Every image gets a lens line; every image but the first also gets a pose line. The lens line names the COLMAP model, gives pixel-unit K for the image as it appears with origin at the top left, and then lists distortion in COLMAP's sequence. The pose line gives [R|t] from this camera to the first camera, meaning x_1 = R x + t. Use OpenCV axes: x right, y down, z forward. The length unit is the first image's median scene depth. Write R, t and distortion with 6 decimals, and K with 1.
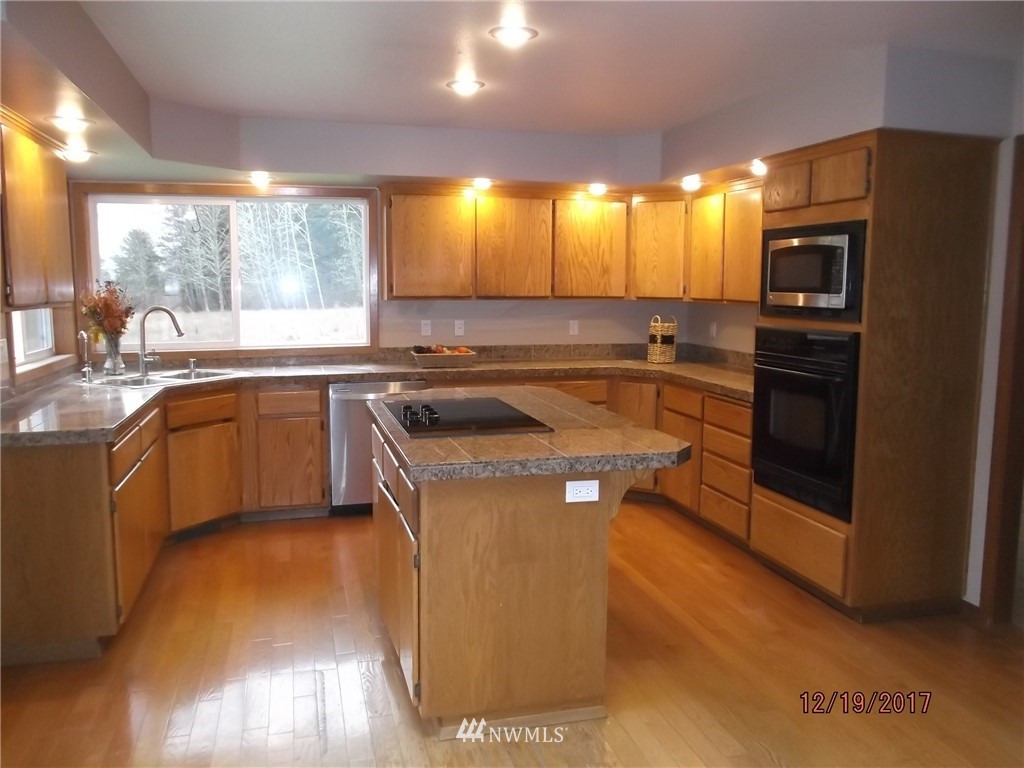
lens RADIAL K [[827.2, 0, 512.0], [0, 827.2, 384.0], [0, 0, 1]] dist [0.057078, 0.001896]
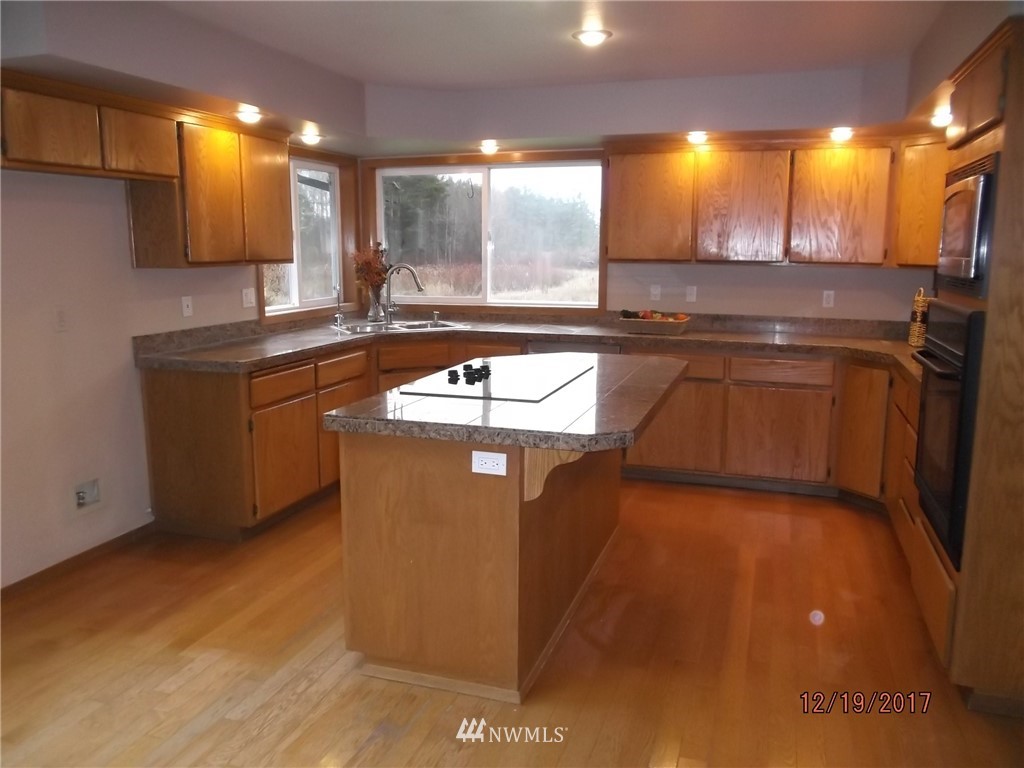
lens RADIAL K [[833.8, 0, 512.7], [0, 833.8, 371.4], [0, 0, 1]] dist [0.045869, 0.004489]
pose [[0.843725, 0.088884, -0.529366, 0.307475], [-0.074232, 0.996040, 0.048928, -0.012834], [0.531619, -0.001986, 0.846982, 0.099757]]
